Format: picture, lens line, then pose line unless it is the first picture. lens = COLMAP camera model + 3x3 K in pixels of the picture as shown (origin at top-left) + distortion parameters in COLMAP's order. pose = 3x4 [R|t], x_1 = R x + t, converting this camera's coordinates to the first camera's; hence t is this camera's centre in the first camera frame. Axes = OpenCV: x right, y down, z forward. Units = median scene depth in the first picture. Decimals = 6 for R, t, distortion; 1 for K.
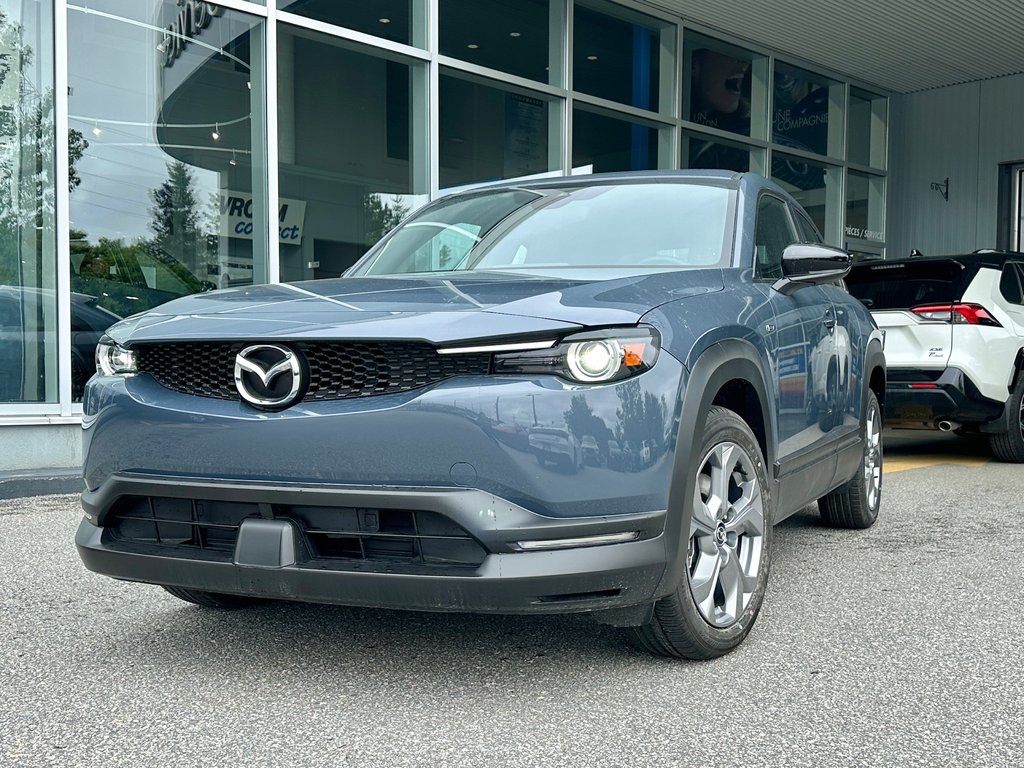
lens RADIAL K [[925.2, 0, 561.1], [0, 925.2, 420.3], [0, 0, 1]] dist [0.125712, -0.208095]
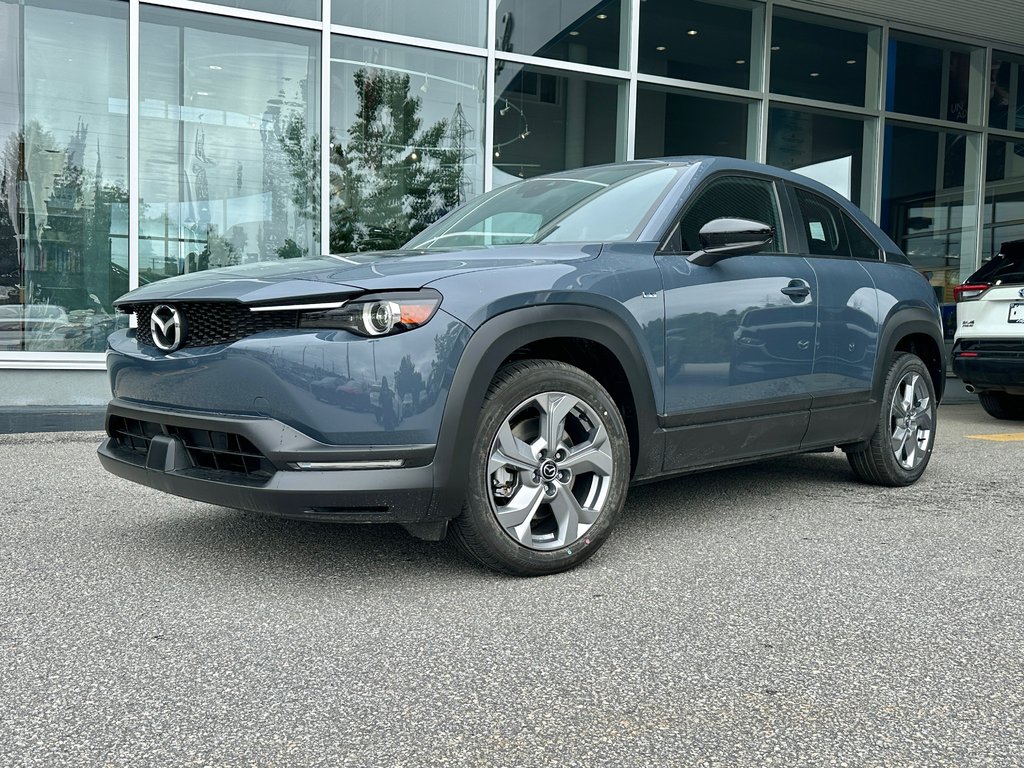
lens RADIAL K [[766.2, 0, 512.0], [0, 766.2, 384.0], [0, 0, 1]] dist [0.113344, -0.163889]
pose [[0.955517, 0.030681, -0.293334, 0.479228], [-0.028666, 0.999527, 0.011165, 0.005398], [0.293538, -0.002260, 0.955945, 0.081655]]
